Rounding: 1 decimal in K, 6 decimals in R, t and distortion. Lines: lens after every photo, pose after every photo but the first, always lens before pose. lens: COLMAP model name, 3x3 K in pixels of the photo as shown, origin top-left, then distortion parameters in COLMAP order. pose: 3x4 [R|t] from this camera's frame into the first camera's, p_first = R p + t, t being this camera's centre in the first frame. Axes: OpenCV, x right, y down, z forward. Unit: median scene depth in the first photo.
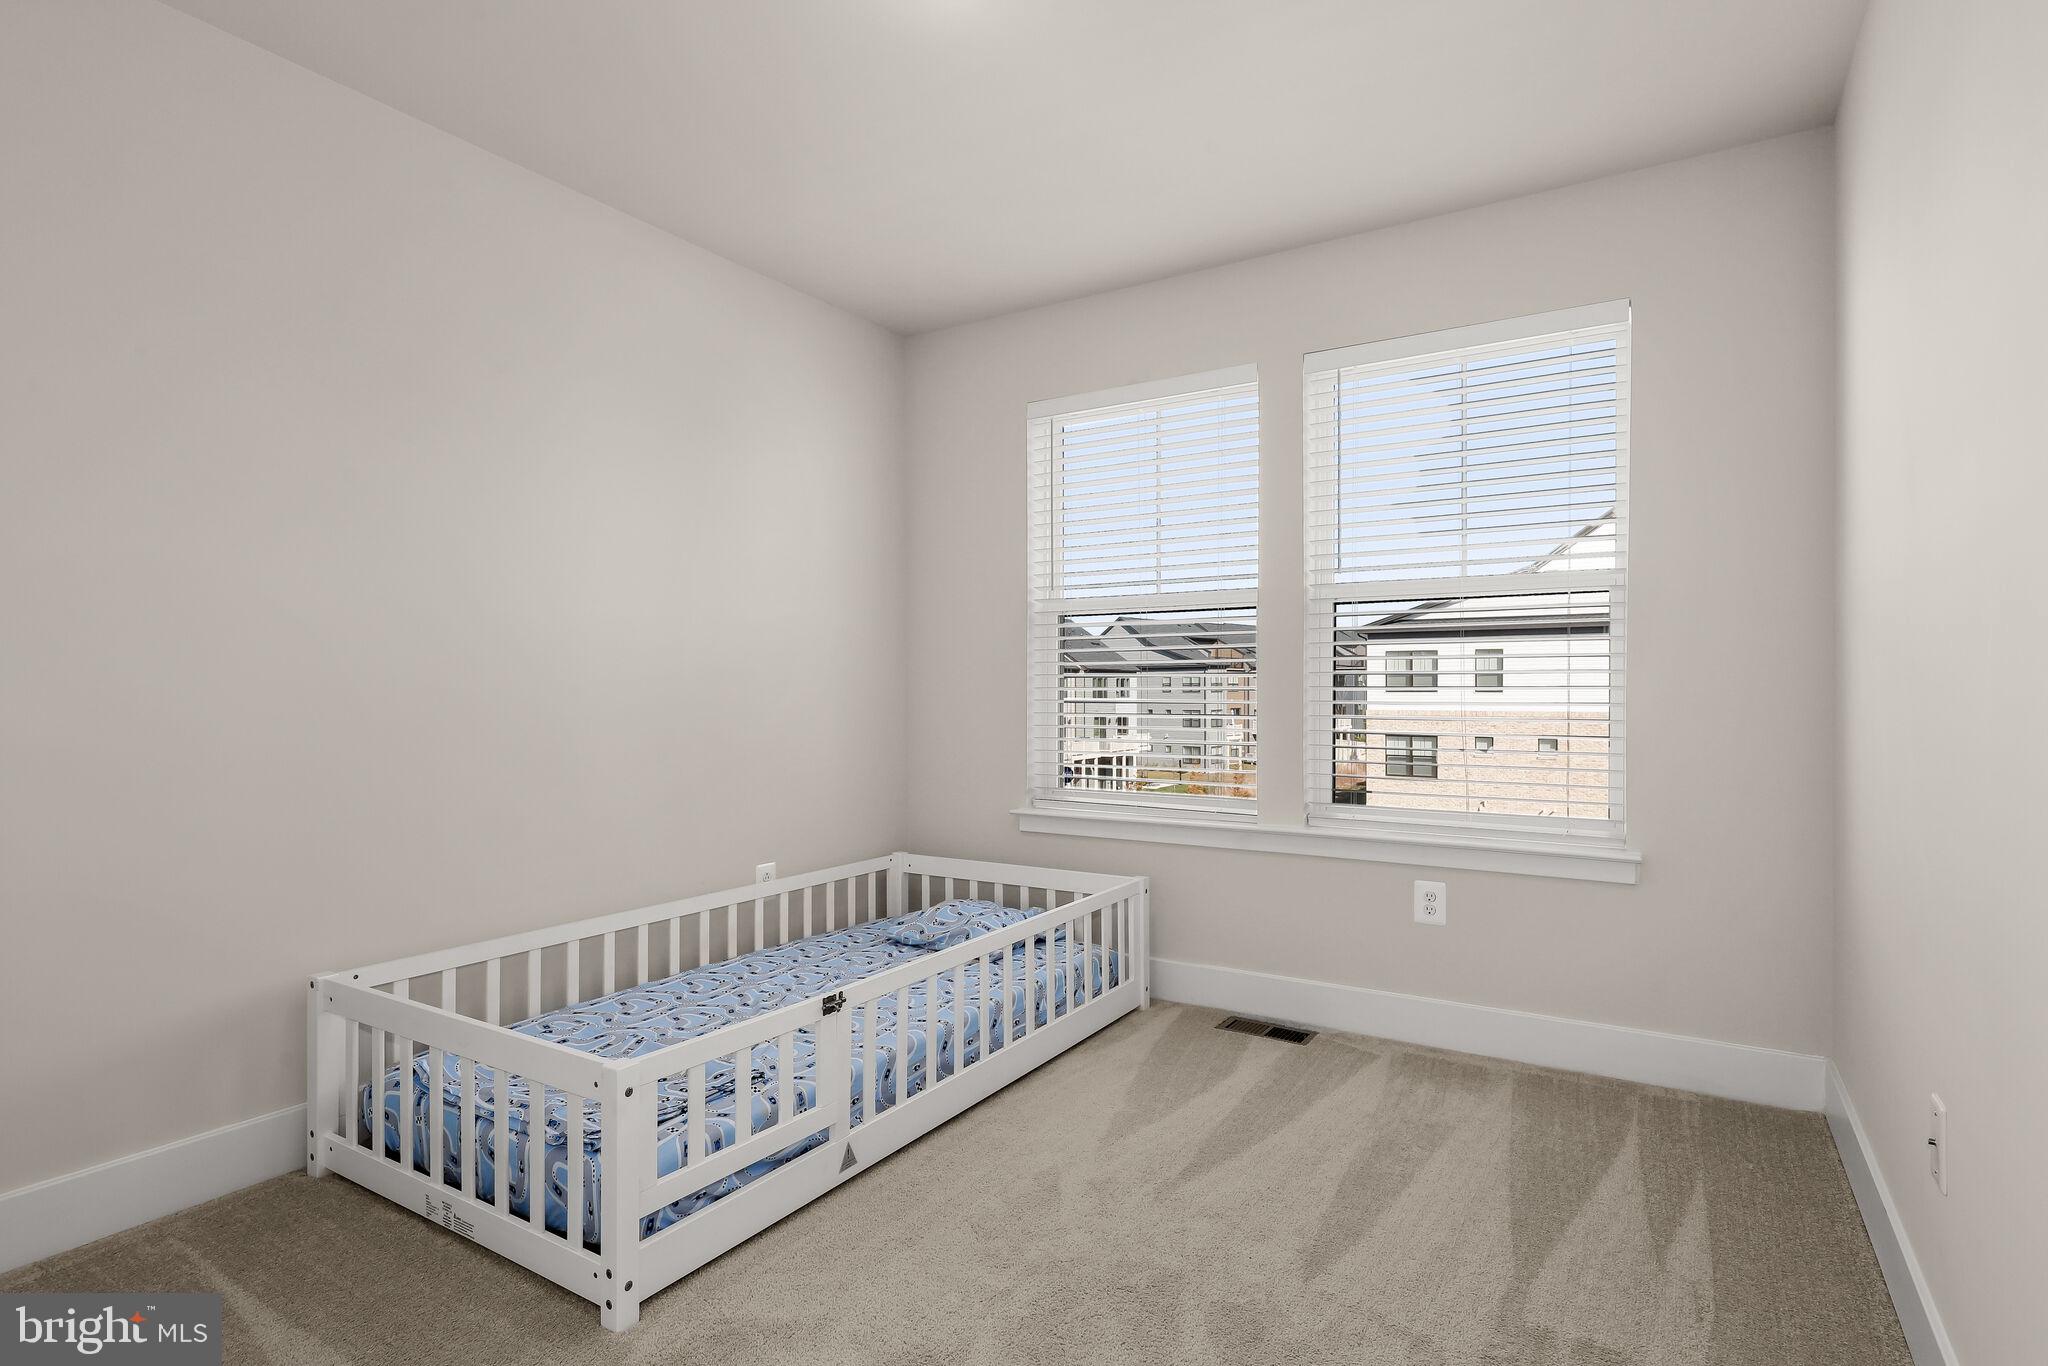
lens RADIAL K [[1028.2, 0, 1019.0], [0, 1028.2, 695.2], [0, 0, 1]] dist [0.001664, -0.001373]
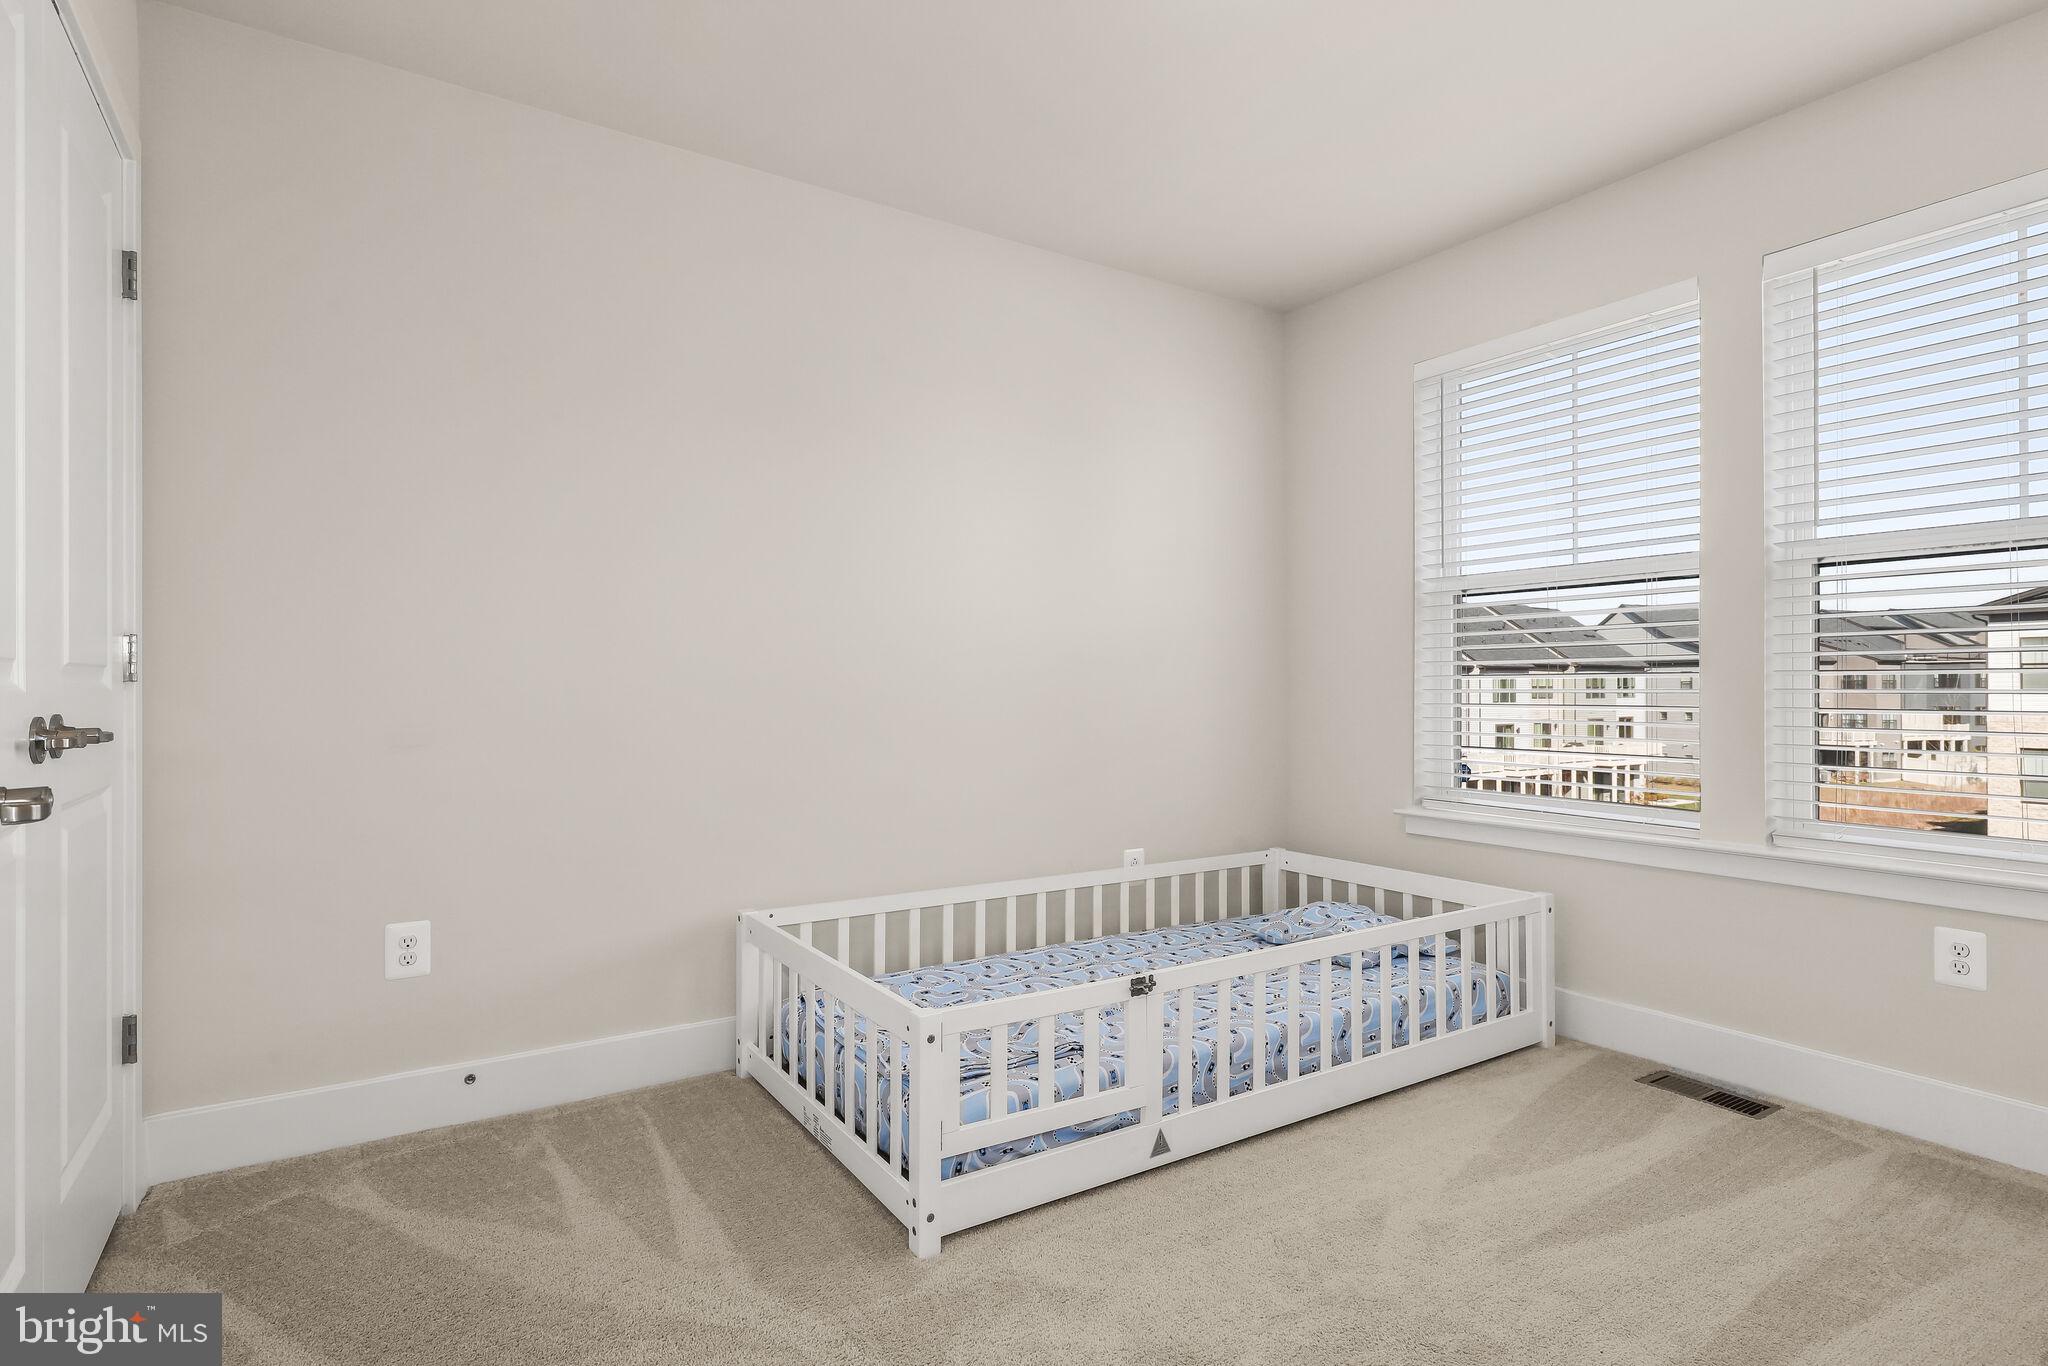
lens RADIAL K [[1028.2, 0, 1013.3], [0, 1028.2, 689.6], [0, 0, 1]] dist [0.001664, -0.001373]
pose [[0.905338, 0.001760, -0.424688, 0.147765], [-0.003866, 0.999984, -0.004096, 0.019425], [0.424674, 0.005350, 0.905330, 0.047796]]
